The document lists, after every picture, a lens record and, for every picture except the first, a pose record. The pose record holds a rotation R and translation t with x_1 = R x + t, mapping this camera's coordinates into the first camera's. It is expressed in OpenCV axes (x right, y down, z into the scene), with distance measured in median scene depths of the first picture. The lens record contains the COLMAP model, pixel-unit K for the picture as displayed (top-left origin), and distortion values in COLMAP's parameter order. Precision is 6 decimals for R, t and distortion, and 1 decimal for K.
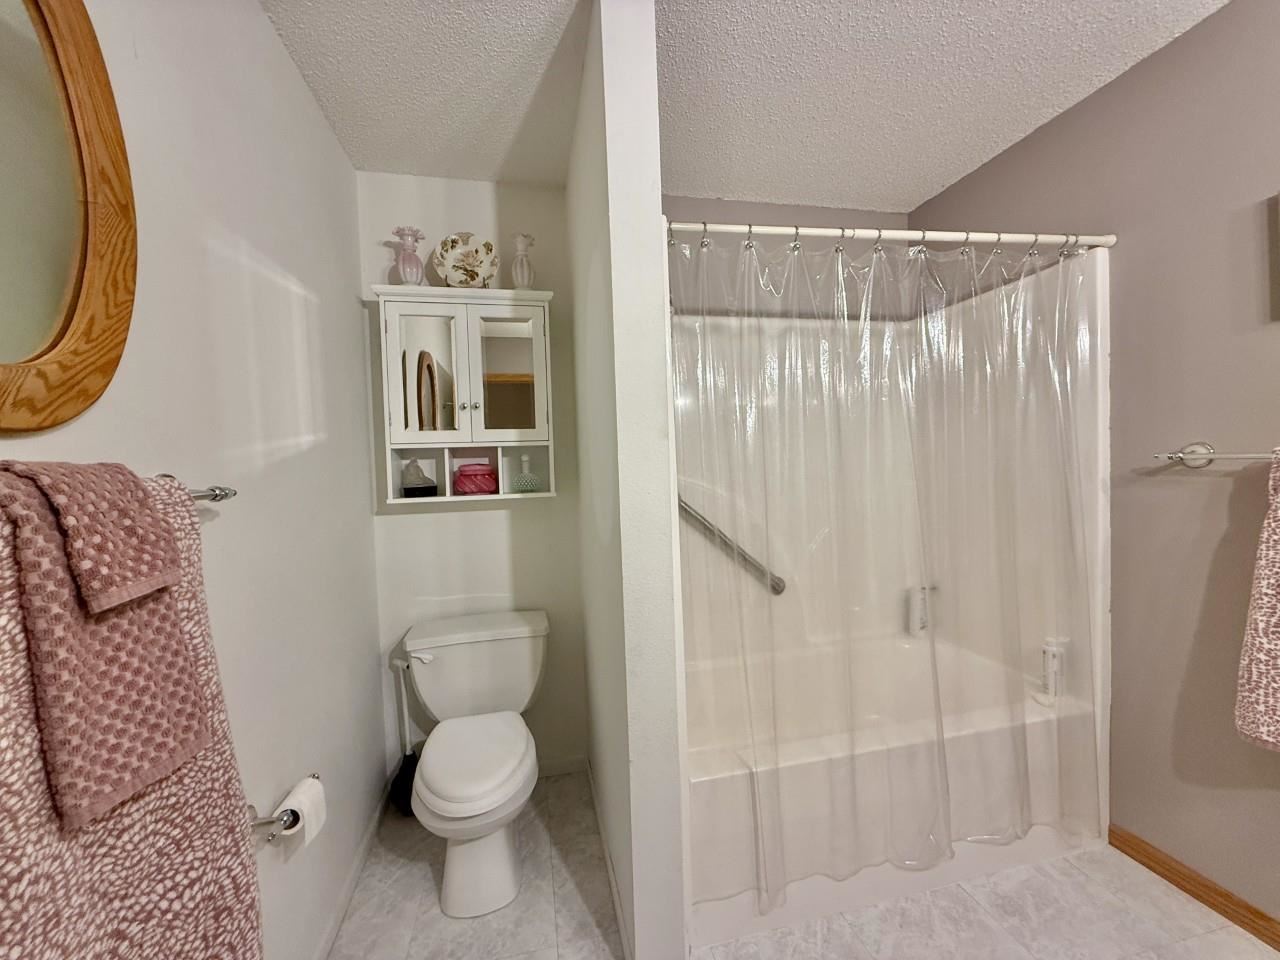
lens RADIAL K [[507.8, 0, 636.8], [0, 507.8, 478.9], [0, 0, 1]] dist [-0.001925, -0.000016]
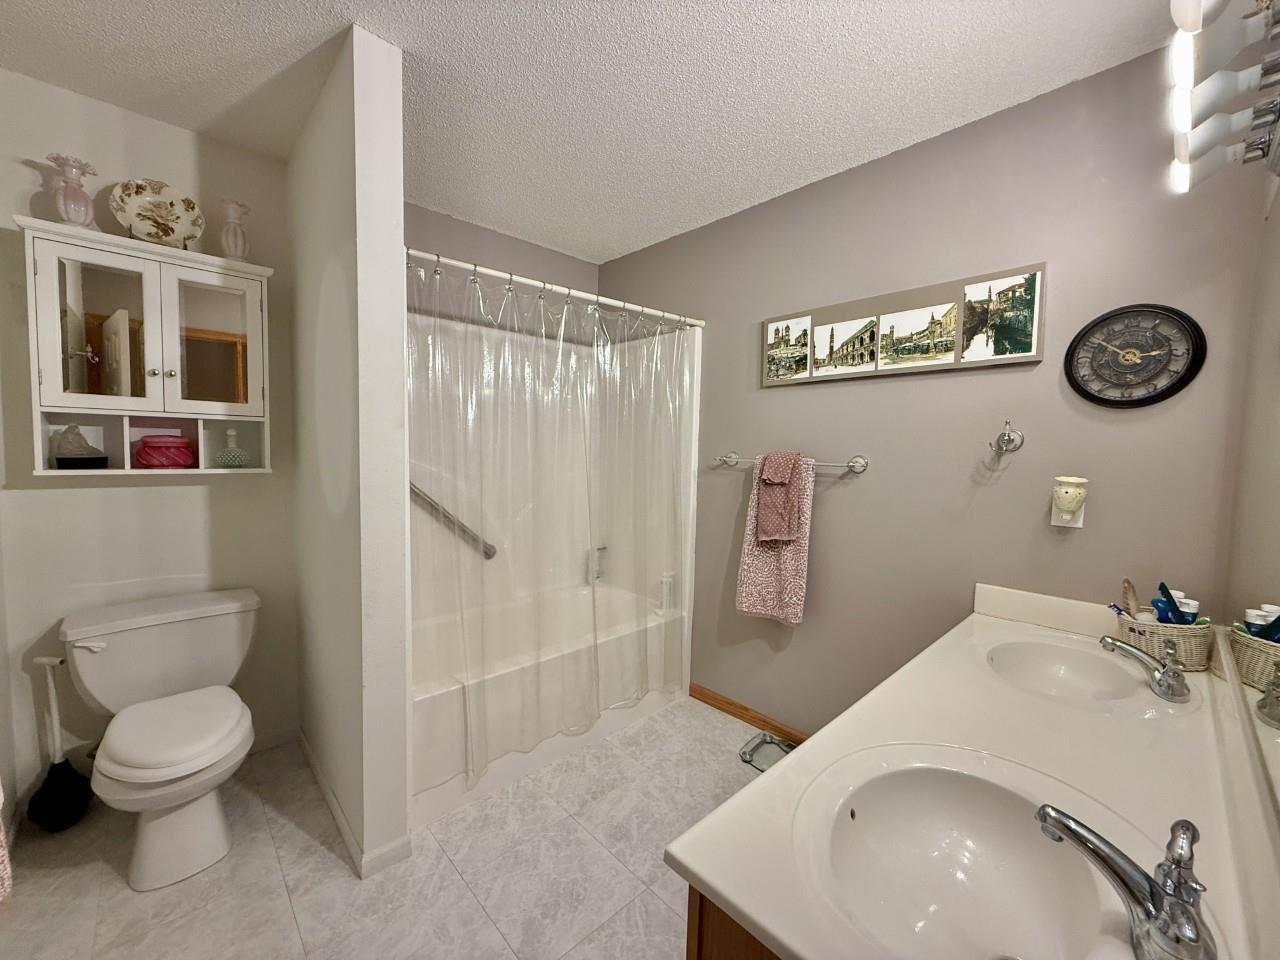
lens RADIAL K [[507.8, 0, 636.8], [0, 507.8, 478.9], [0, 0, 1]] dist [-0.001925, -0.000016]
pose [[0.856186, 0.021528, 0.516219, -0.067181], [-0.036868, 0.999130, 0.019481, 0.000320], [-0.515350, -0.035712, 0.856235, -0.283523]]
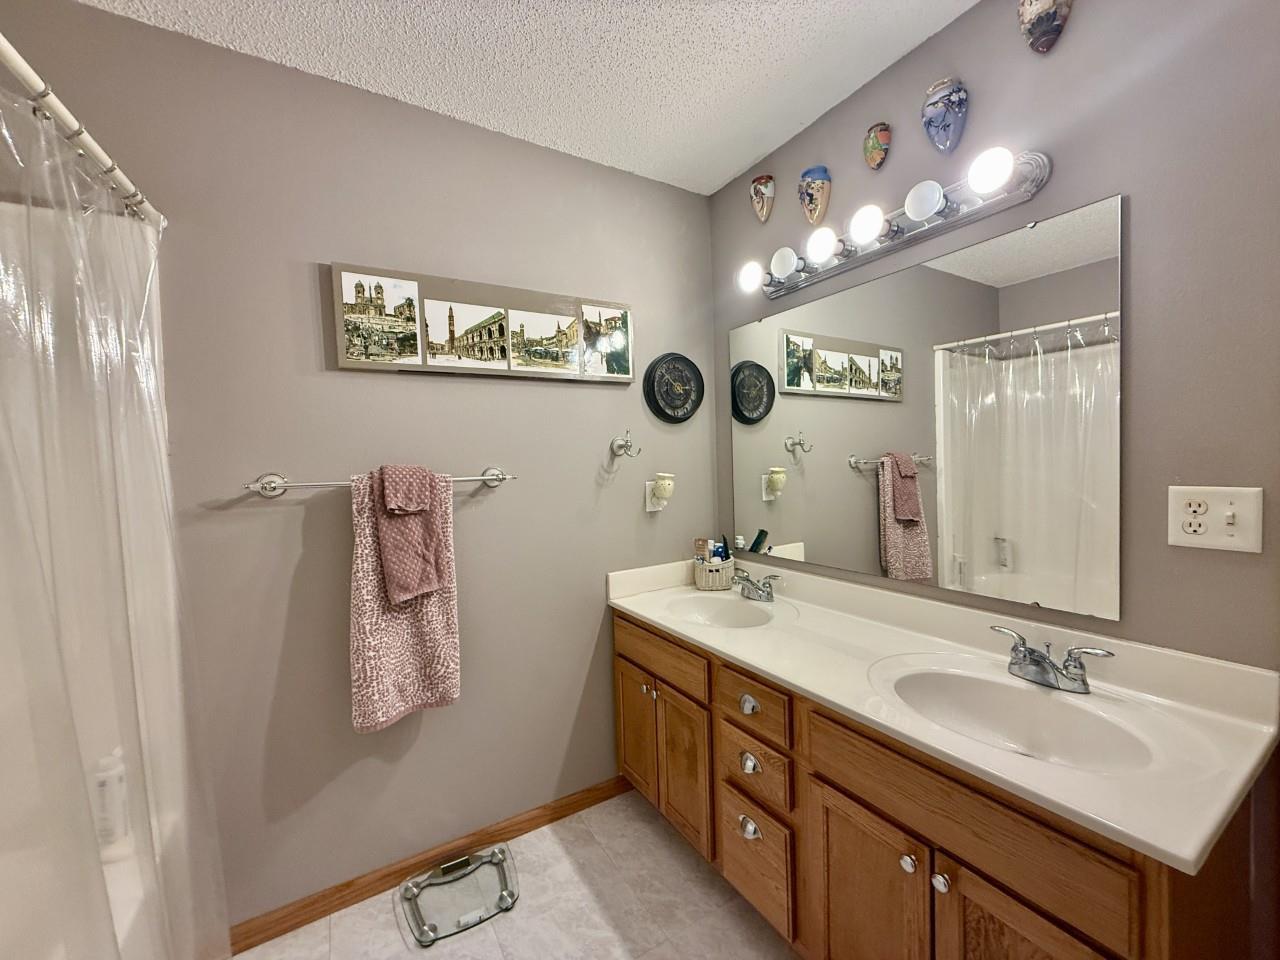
lens RADIAL K [[507.8, 0, 636.8], [0, 507.8, 478.9], [0, 0, 1]] dist [-0.001925, -0.000016]
pose [[-0.323089, 0.014688, 0.946255, -0.062419], [0.070698, 0.997460, 0.008656, -0.015032], [-0.943724, 0.069695, -0.323307, 0.548863]]
